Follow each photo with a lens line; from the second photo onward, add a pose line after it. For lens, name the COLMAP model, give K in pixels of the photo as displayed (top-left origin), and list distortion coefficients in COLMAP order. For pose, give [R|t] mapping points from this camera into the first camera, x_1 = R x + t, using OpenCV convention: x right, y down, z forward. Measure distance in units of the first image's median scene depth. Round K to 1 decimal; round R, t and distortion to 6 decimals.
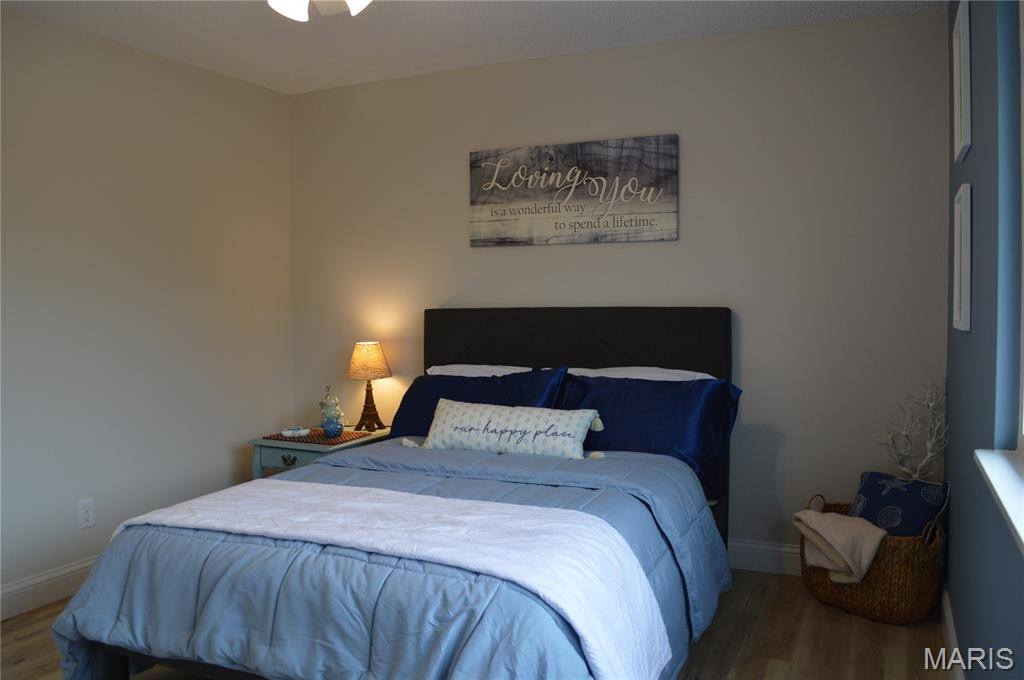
lens RADIAL K [[809.9, 0, 518.3], [0, 809.9, 339.8], [0, 0, 1]] dist [-0.078583, 0.004908]
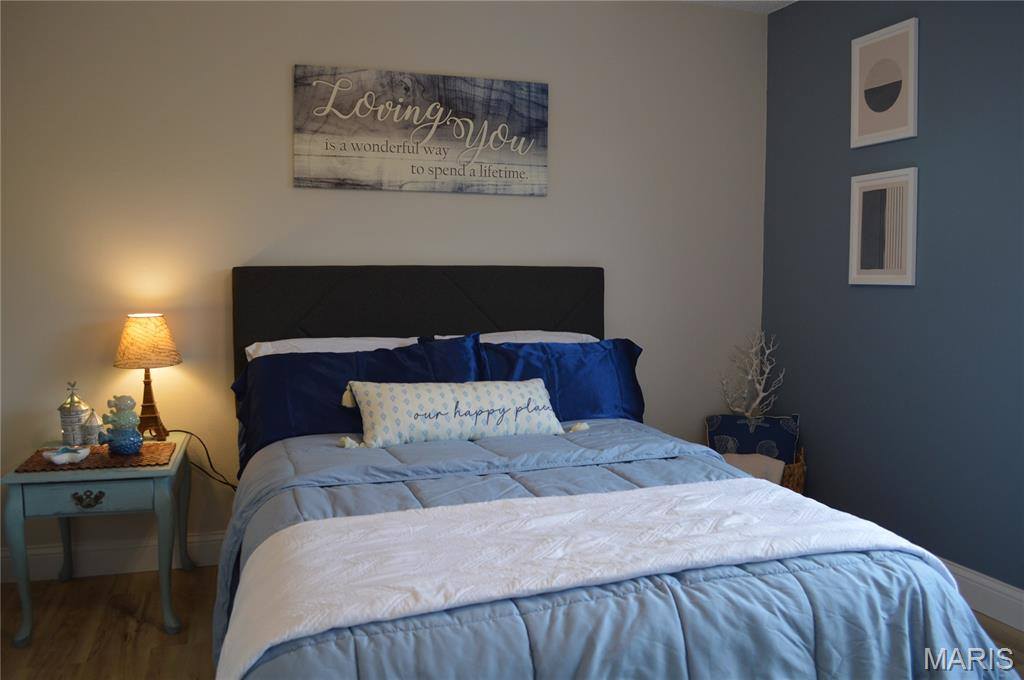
lens RADIAL K [[809.9, 0, 513.9], [0, 809.9, 339.8], [0, 0, 1]] dist [-0.078583, 0.004908]
pose [[0.736533, -0.045199, 0.674890, -0.475655], [0.023675, 0.998876, 0.041059, 0.005259], [-0.675987, -0.014263, 0.736775, 0.319935]]
